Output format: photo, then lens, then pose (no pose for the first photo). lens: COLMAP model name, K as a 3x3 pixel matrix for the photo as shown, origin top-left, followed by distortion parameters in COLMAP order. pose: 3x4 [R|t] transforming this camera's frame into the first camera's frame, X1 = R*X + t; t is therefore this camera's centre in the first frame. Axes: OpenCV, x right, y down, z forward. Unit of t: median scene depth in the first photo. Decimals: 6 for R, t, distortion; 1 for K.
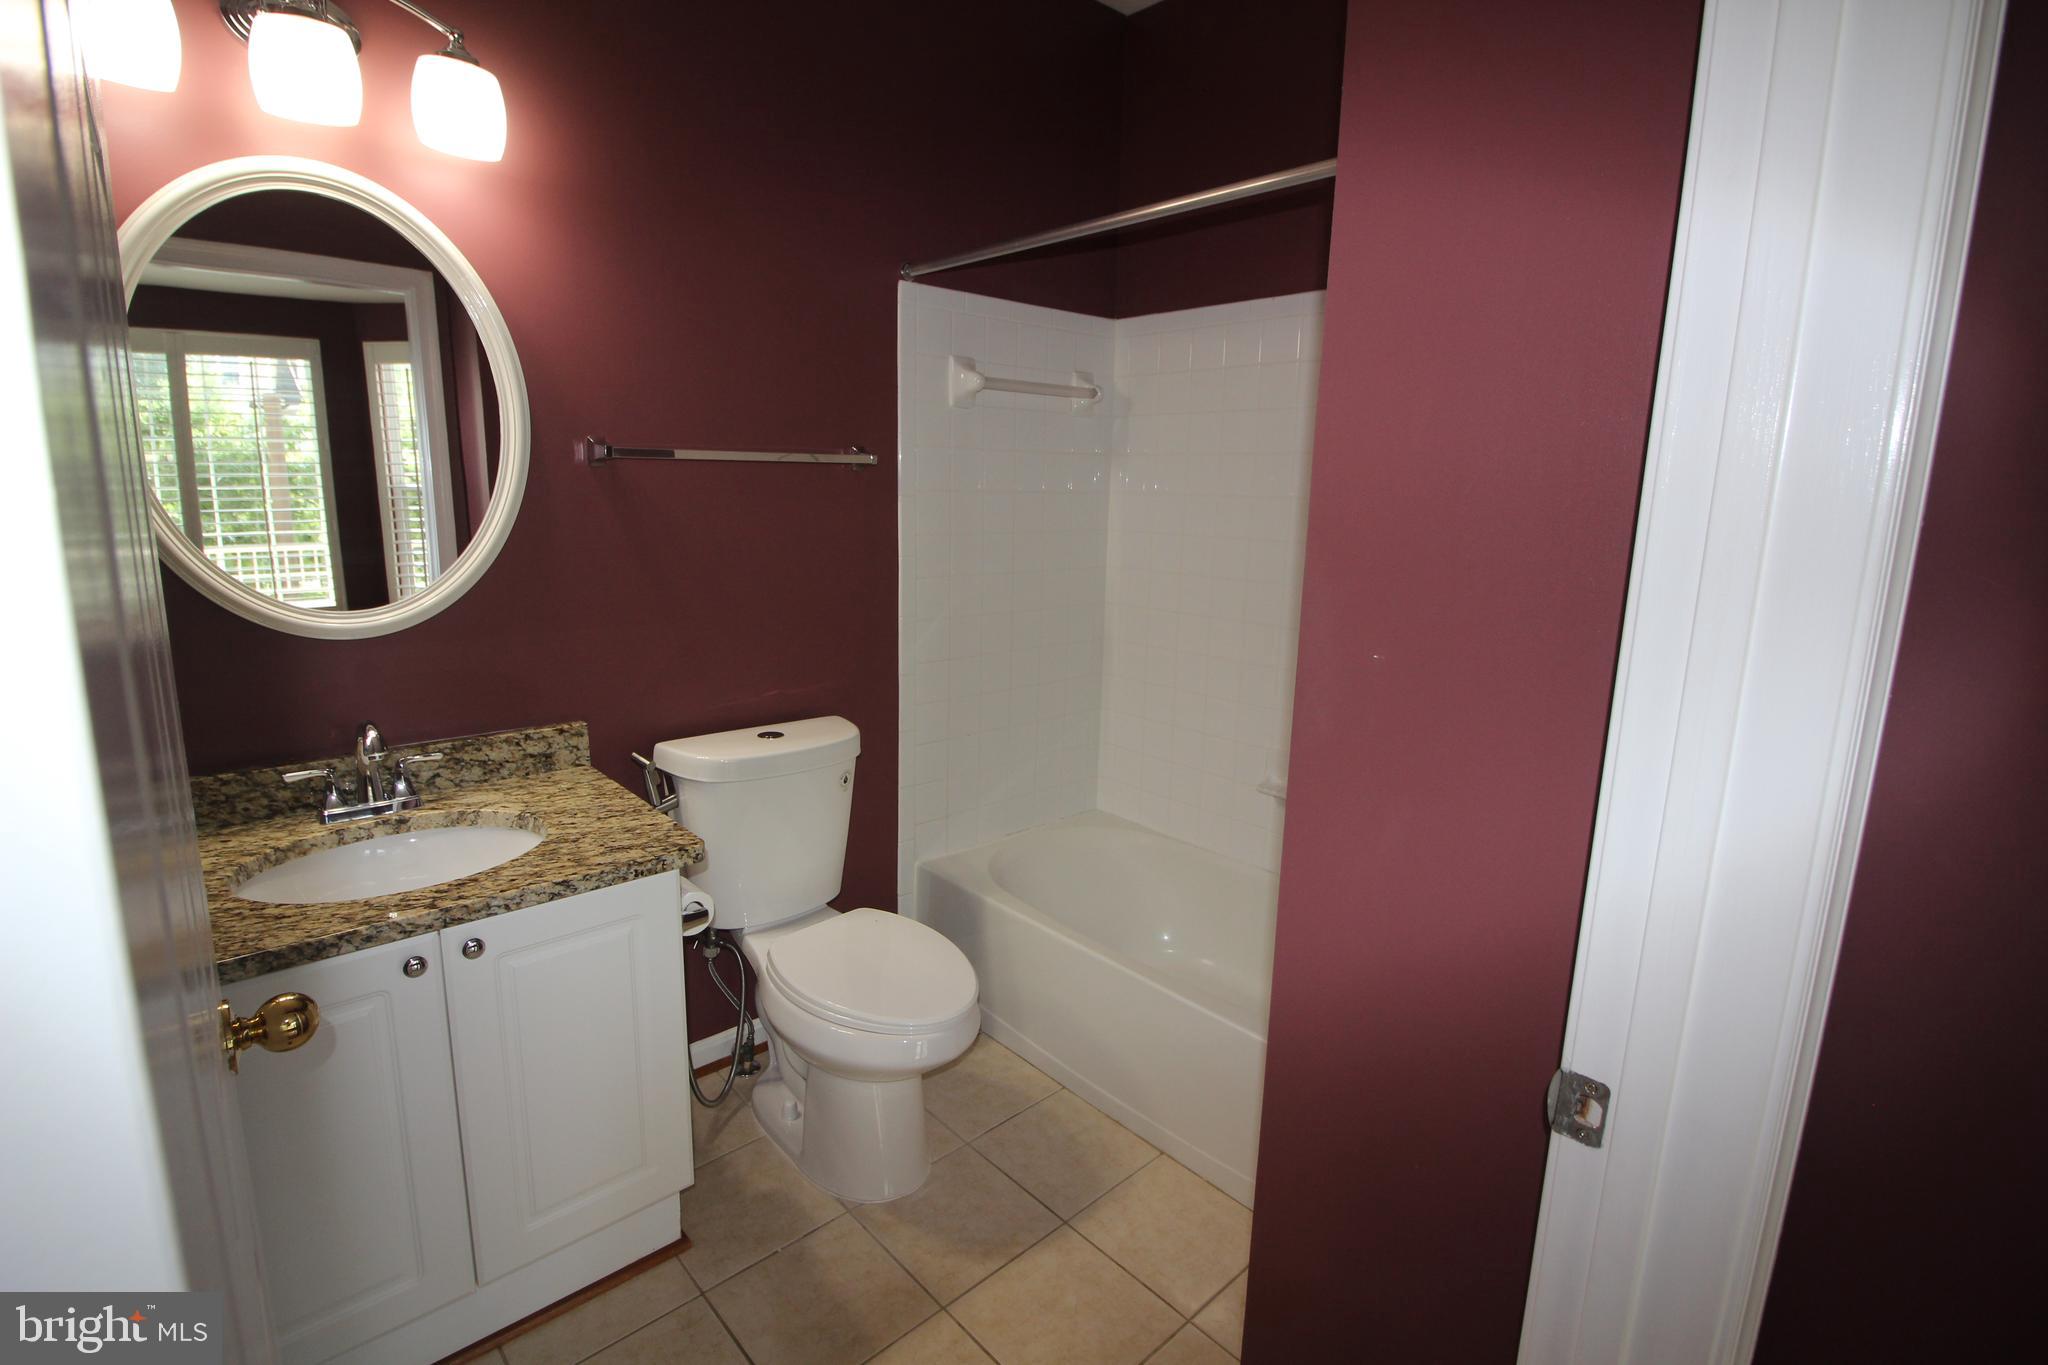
lens RADIAL K [[957.1, 0, 1022.7], [0, 957.1, 672.7], [0, 0, 1]] dist [0.003557, -0.017398]
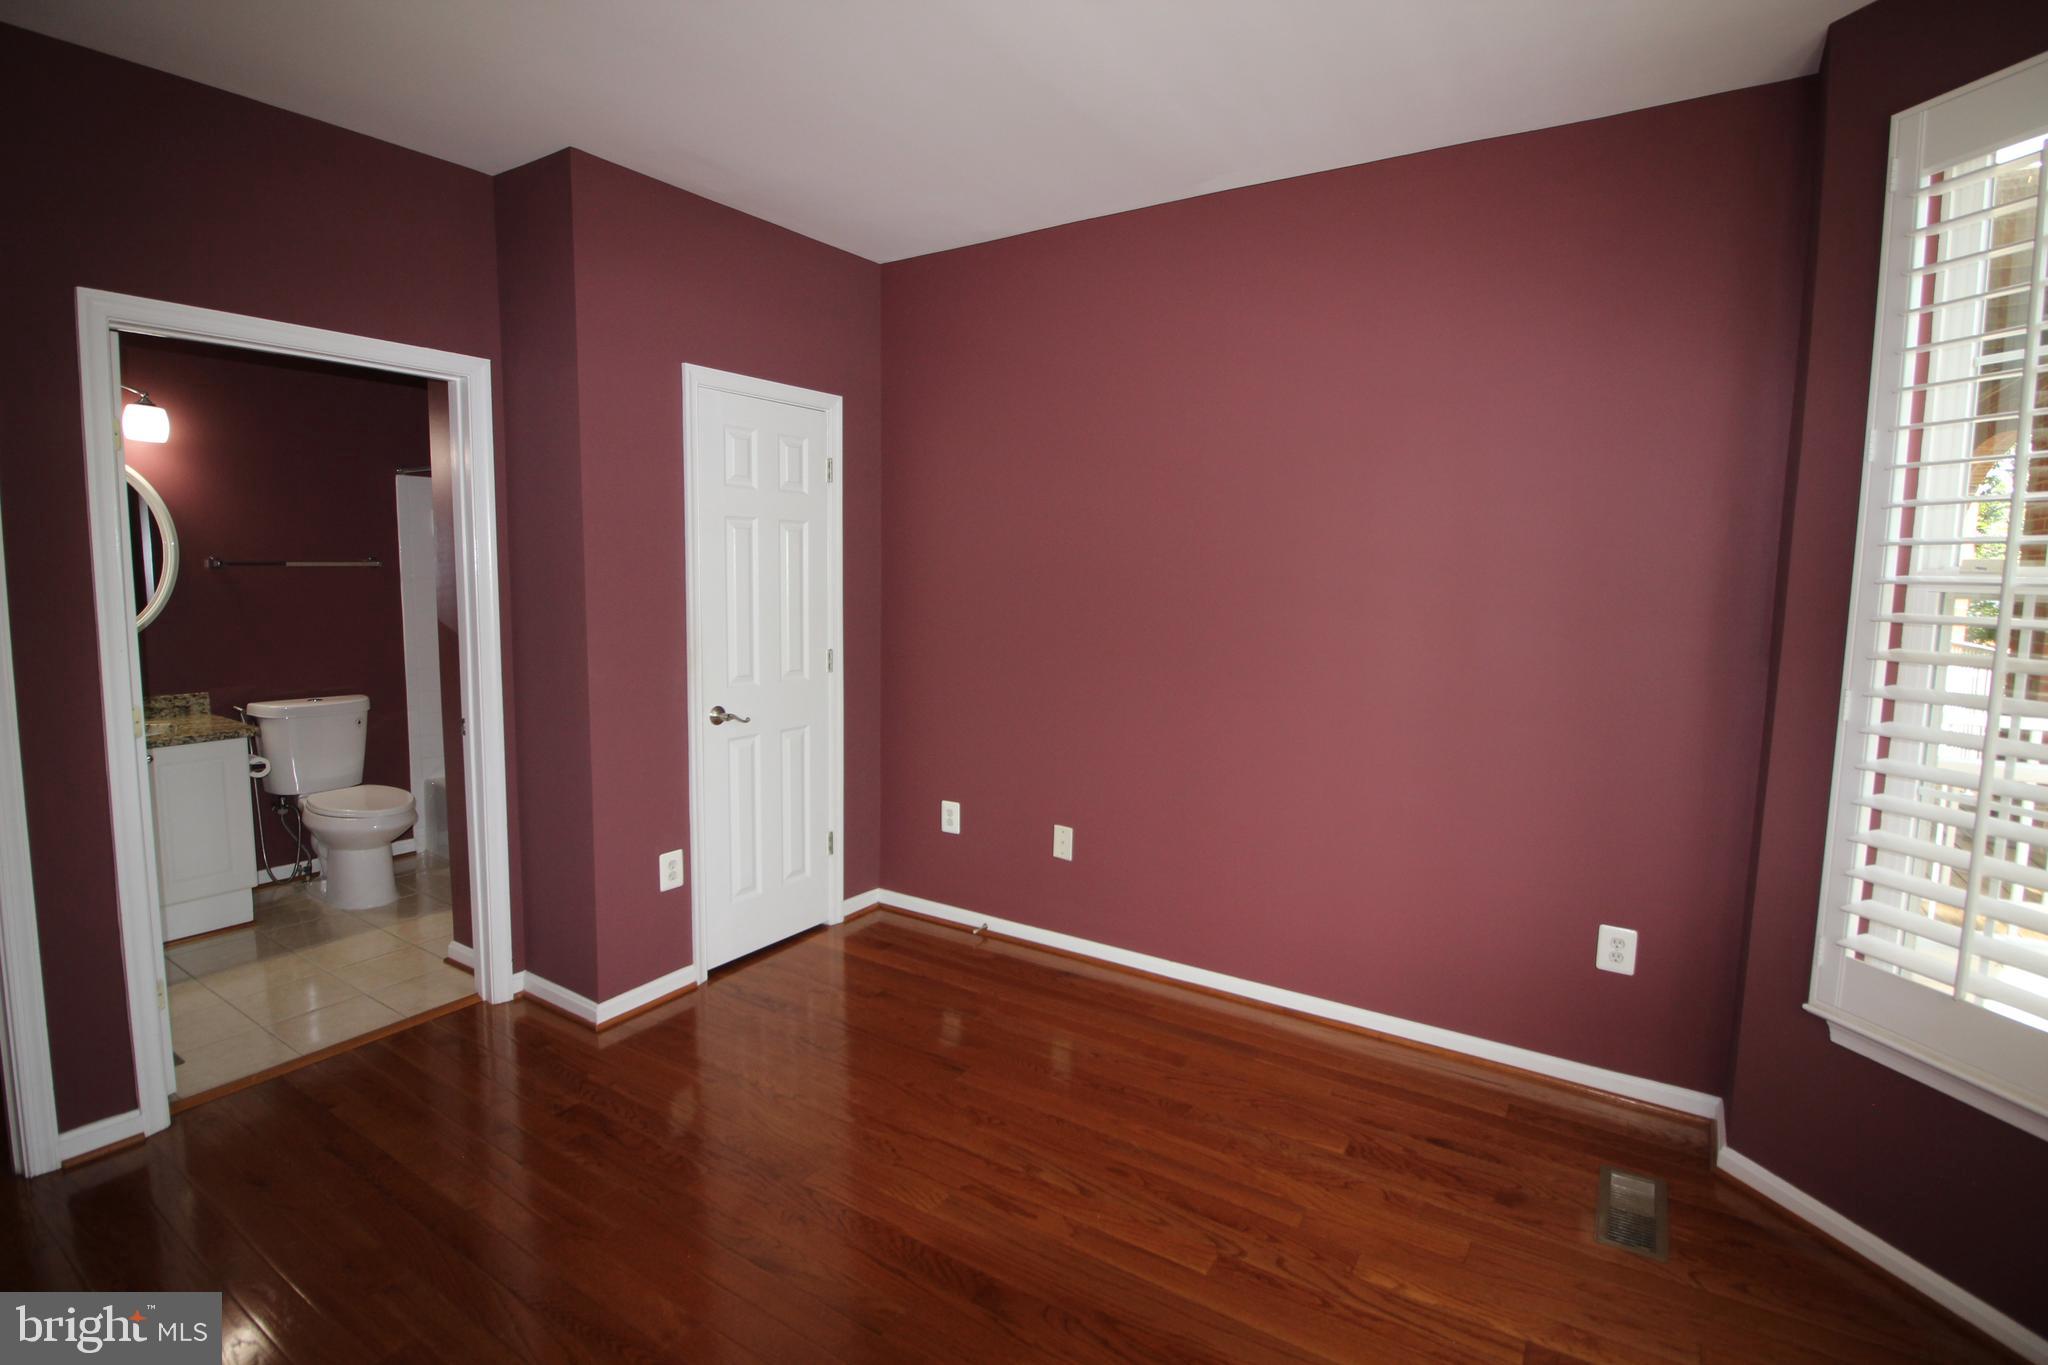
lens RADIAL K [[957.1, 0, 1022.7], [0, 957.1, 672.7], [0, 0, 1]] dist [0.003557, -0.017398]
pose [[0.970387, -0.047704, 0.236799, 0.766723], [0.071571, 0.993068, -0.093235, 0.327589], [-0.230710, 0.107422, 0.967075, -1.396671]]
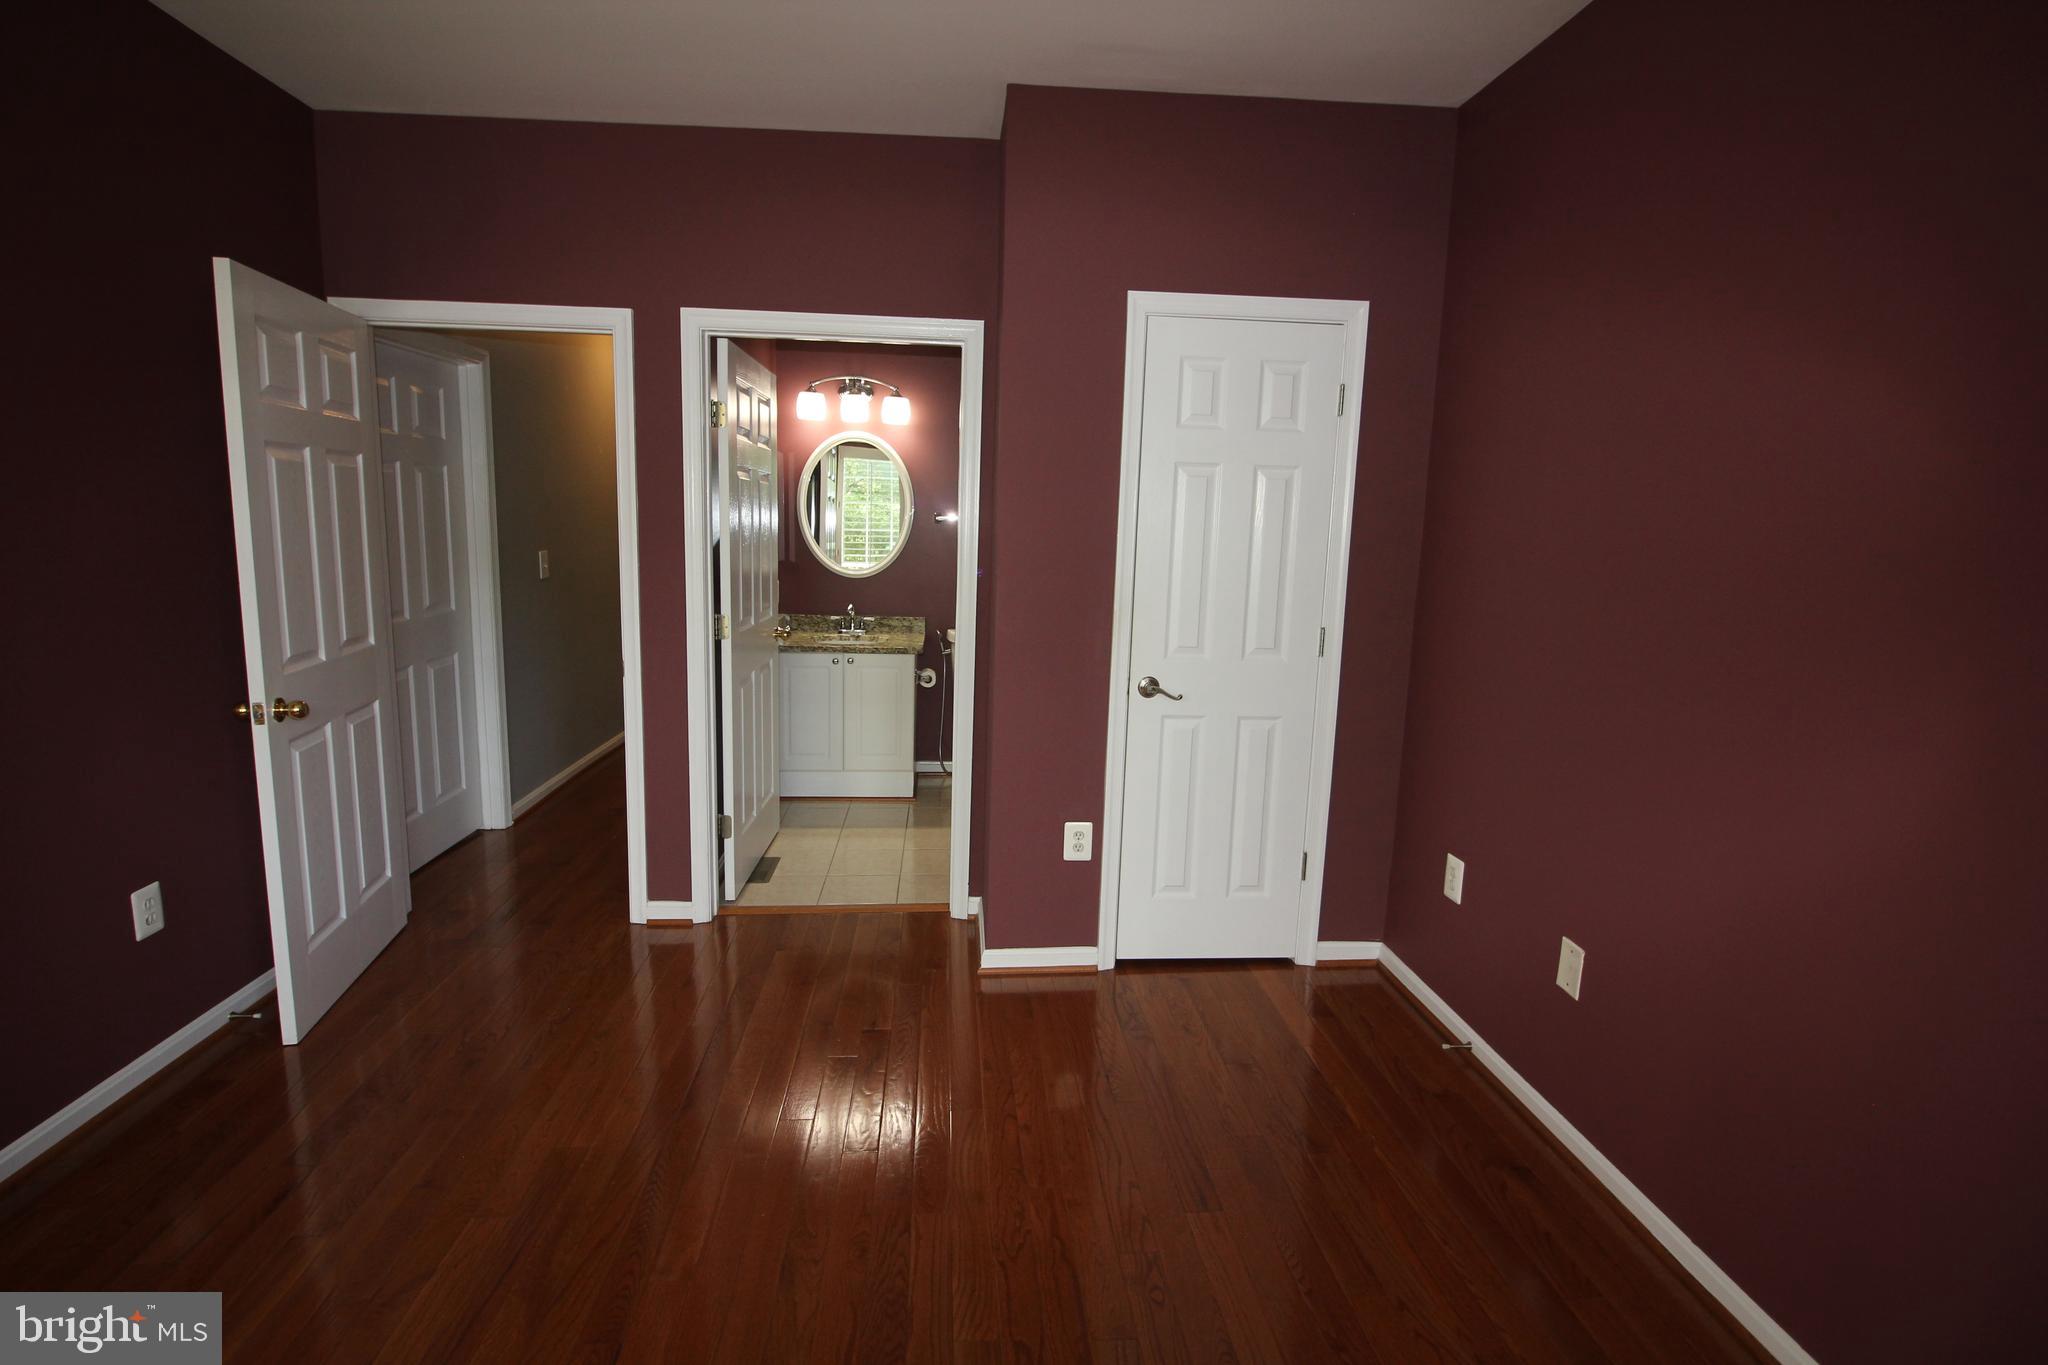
lens RADIAL K [[957.1, 0, 1022.7], [0, 957.1, 672.7], [0, 0, 1]] dist [0.003557, -0.017398]
pose [[0.785339, 0.084270, -0.613304, 1.424881], [-0.133922, 0.990359, -0.035410, 0.262675], [0.604407, 0.109944, 0.789053, -0.938023]]
